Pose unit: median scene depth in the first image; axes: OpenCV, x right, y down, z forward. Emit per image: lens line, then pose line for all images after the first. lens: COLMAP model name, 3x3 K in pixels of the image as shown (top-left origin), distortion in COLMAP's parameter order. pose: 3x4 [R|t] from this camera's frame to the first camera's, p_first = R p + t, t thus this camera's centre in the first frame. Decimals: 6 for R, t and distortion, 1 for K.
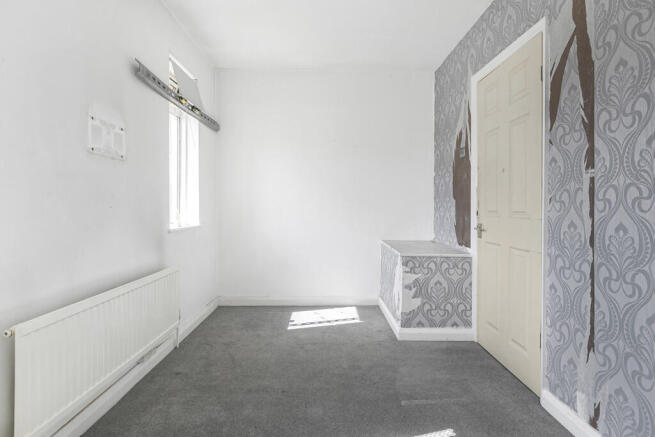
lens RADIAL K [[359.7, 0, 326.7], [0, 359.7, 213.7], [0, 0, 1]] dist [0.000516, 0.000063]
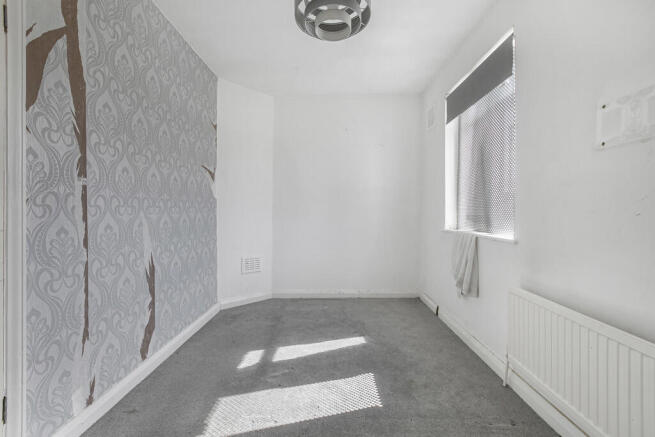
lens RADIAL K [[295.3, 0, 327.1], [0, 295.3, 214.5], [0, 0, 1]] dist [0.000303, -0.001488]
pose [[-0.999867, -0.003510, 0.015945, -0.026979], [-0.003105, 0.999674, 0.025345, -0.036197], [-0.016029, 0.025292, -0.999552, 1.886070]]
